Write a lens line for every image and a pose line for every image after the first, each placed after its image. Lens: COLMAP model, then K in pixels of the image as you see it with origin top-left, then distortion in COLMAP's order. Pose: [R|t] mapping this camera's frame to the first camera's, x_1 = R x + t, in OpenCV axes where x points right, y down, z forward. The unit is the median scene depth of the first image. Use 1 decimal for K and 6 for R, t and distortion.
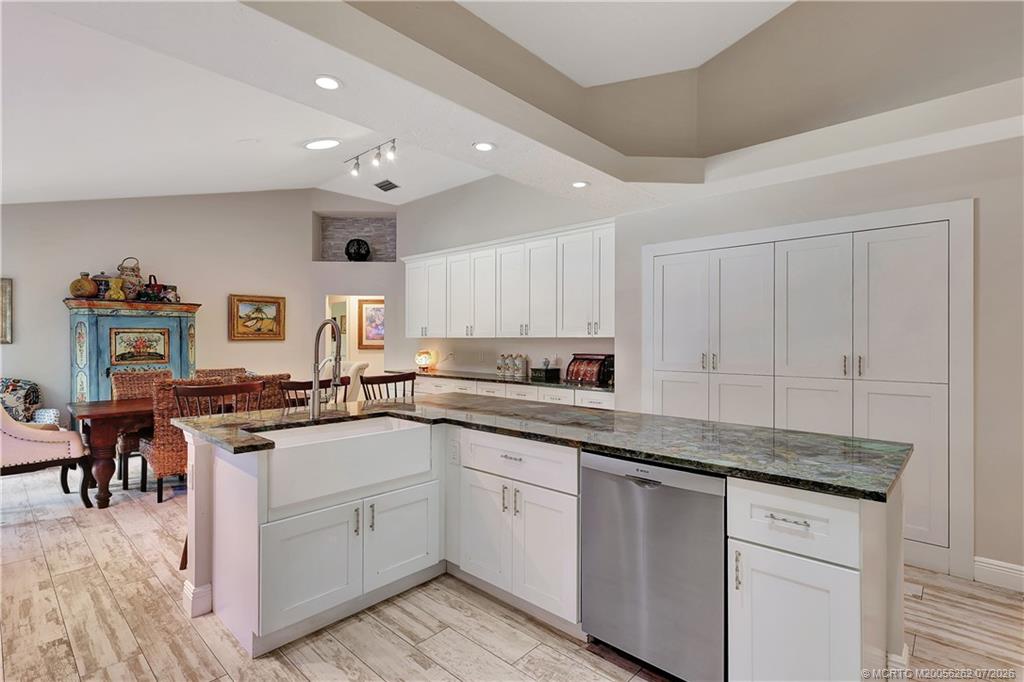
lens RADIAL K [[483.2, 0, 522.0], [0, 483.2, 340.5], [0, 0, 1]] dist [0.000267, -0.000463]
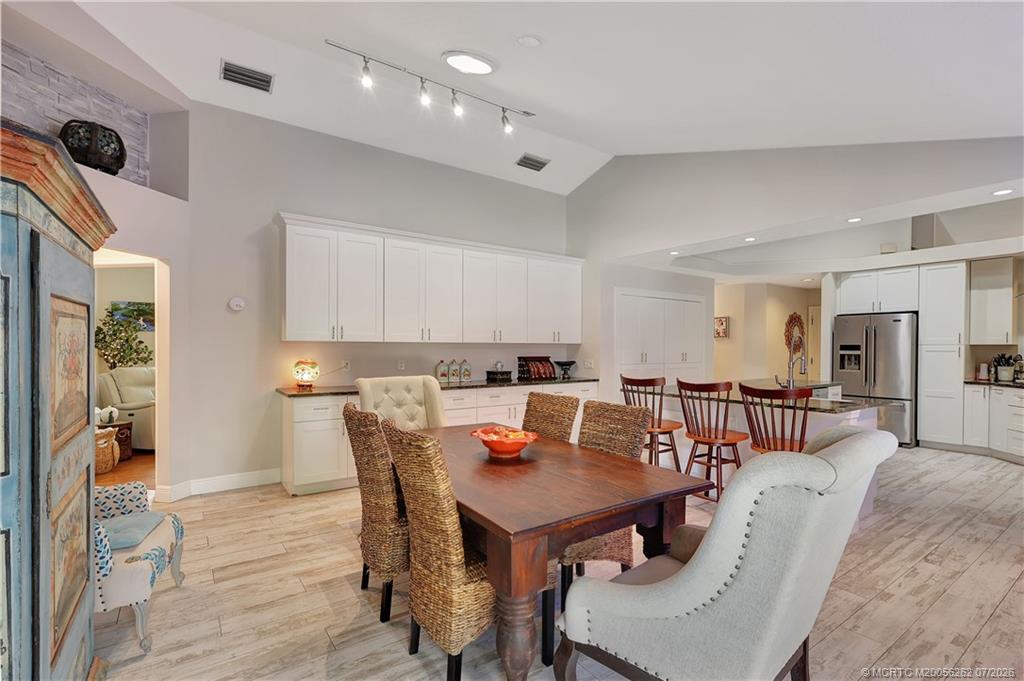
lens RADIAL K [[475.1, 0, 517.2], [0, 475.1, 350.9], [0, 0, 1]] dist [-0.000350, 0.000011]
pose [[0.219631, -0.011402, 0.975516, -0.986639], [-0.004623, 0.999908, 0.012728, -0.001322], [-0.975572, -0.007305, 0.219559, 0.718462]]
